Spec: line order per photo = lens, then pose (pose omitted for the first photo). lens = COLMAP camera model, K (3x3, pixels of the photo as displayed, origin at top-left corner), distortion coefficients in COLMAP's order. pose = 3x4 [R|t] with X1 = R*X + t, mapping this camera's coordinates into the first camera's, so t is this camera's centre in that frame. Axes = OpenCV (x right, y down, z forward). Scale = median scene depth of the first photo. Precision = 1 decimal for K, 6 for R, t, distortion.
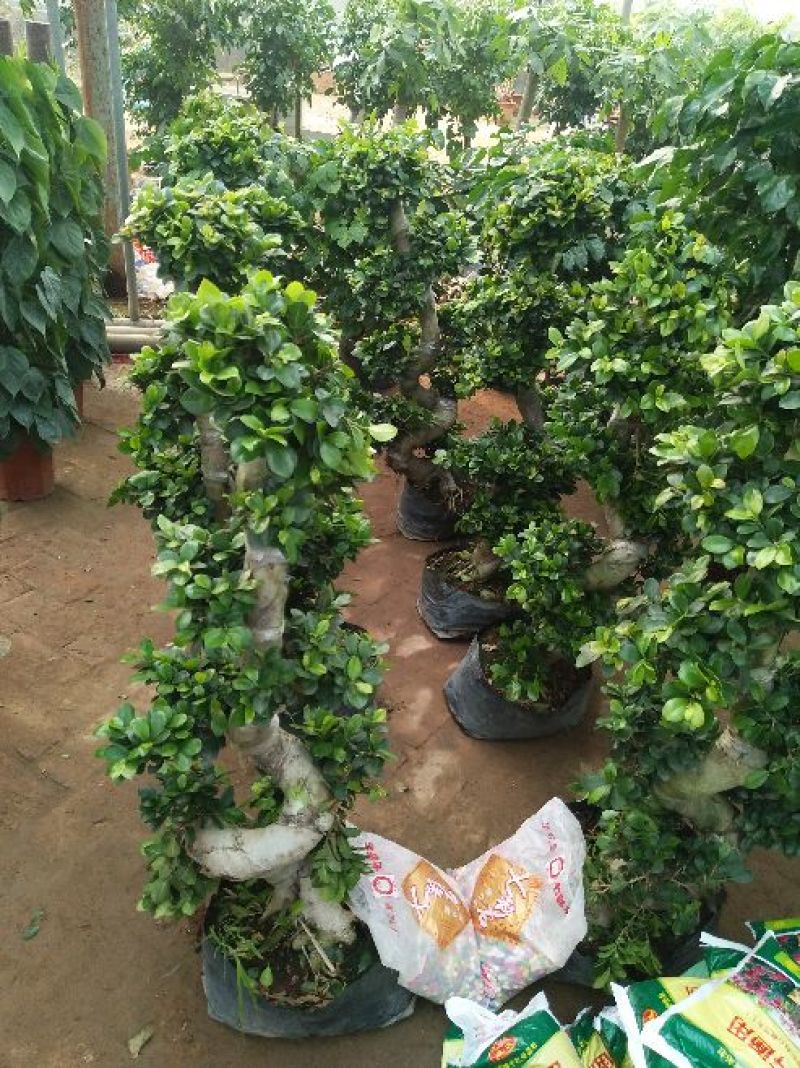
lens RADIAL K [[818.0, 0, 402.6], [0, 818.0, 520.2], [0, 0, 1]] dist [0.089510, -0.145825]
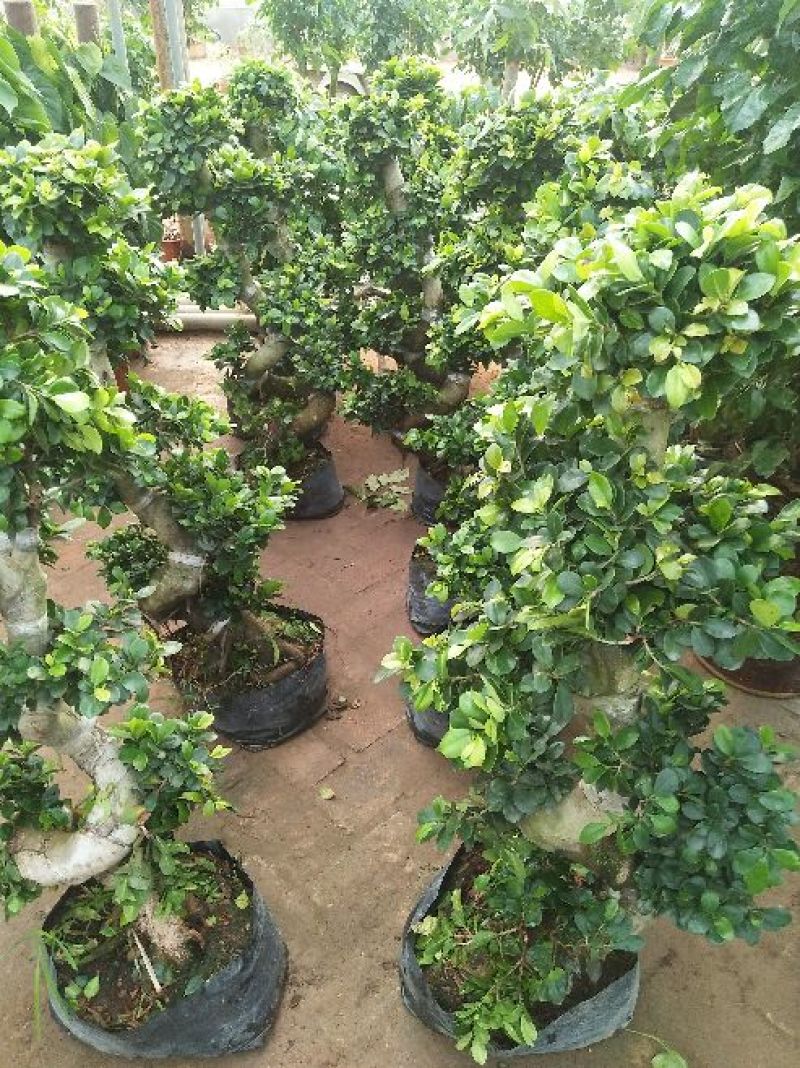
lens RADIAL K [[825.7, 0, 400.4], [0, 825.7, 522.5], [0, 0, 1]] dist [0.088992, -0.163485]
pose [[0.980810, 0.025395, -0.193305, 0.250938], [-0.020781, 0.999450, 0.025856, -0.005056], [0.193855, -0.021343, 0.980798, 0.110625]]
